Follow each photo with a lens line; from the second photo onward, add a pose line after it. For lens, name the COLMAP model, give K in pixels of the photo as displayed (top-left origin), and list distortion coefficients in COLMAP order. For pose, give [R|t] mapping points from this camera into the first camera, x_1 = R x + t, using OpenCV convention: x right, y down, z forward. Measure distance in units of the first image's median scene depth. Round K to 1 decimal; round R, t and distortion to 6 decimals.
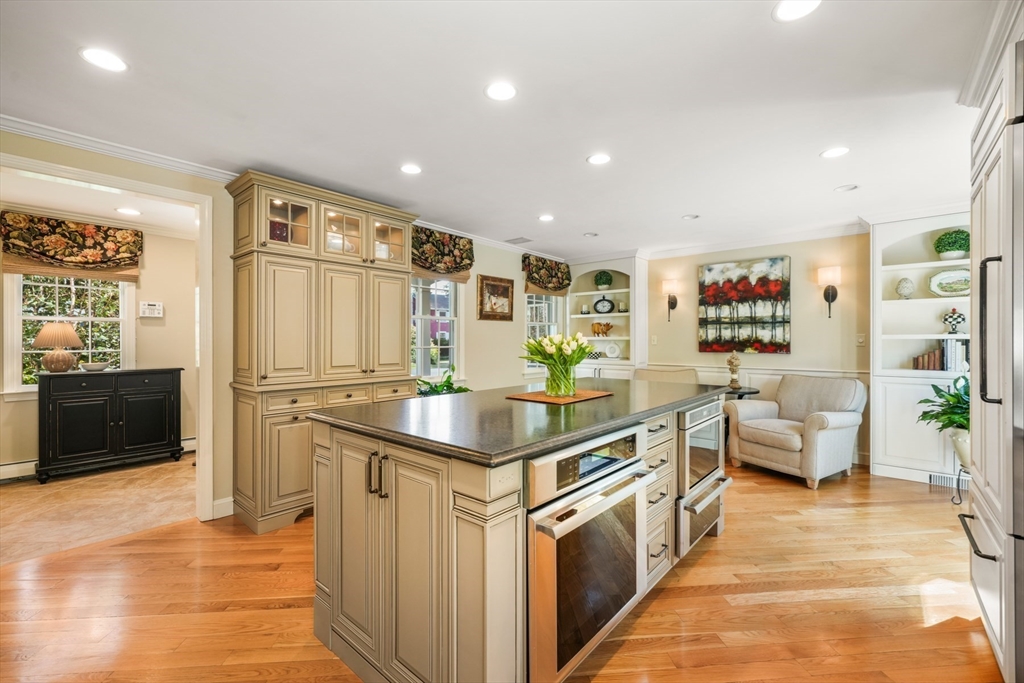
lens RADIAL K [[435.8, 0, 511.7], [0, 435.8, 339.0], [0, 0, 1]] dist [-0.000931, -0.000182]
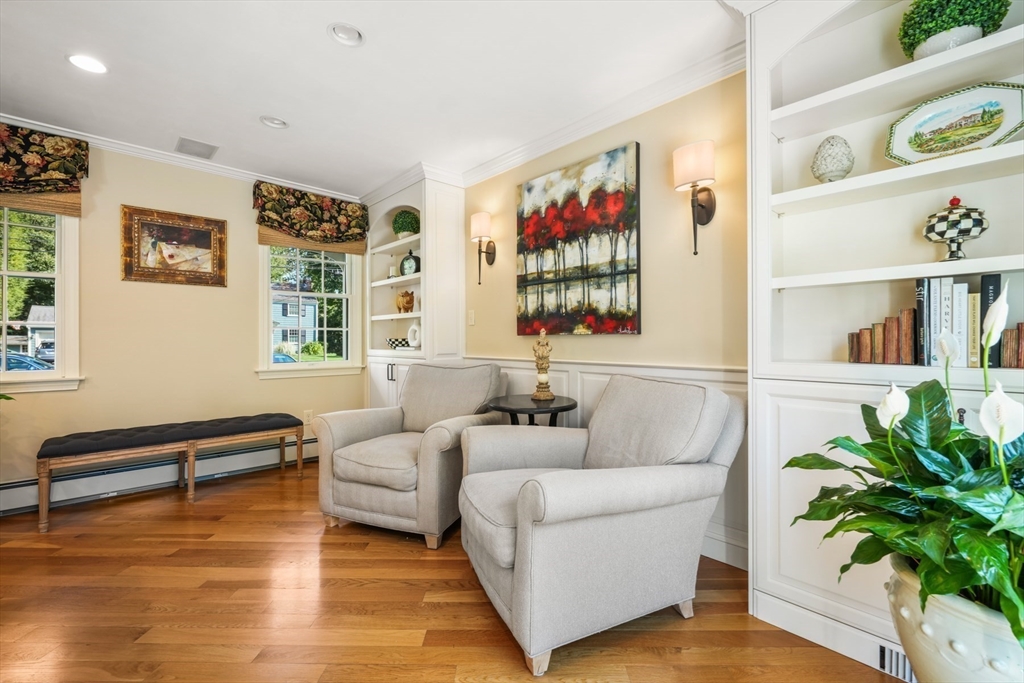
lens RADIAL K [[469.6, 0, 474.3], [0, 469.6, 335.5], [0, 0, 1]] dist [-0.000075, -0.000072]
pose [[0.993541, -0.001751, -0.113458, 0.474310], [0.001578, 0.999997, -0.001621, 0.033739], [0.113460, 0.001431, 0.993542, 0.403499]]
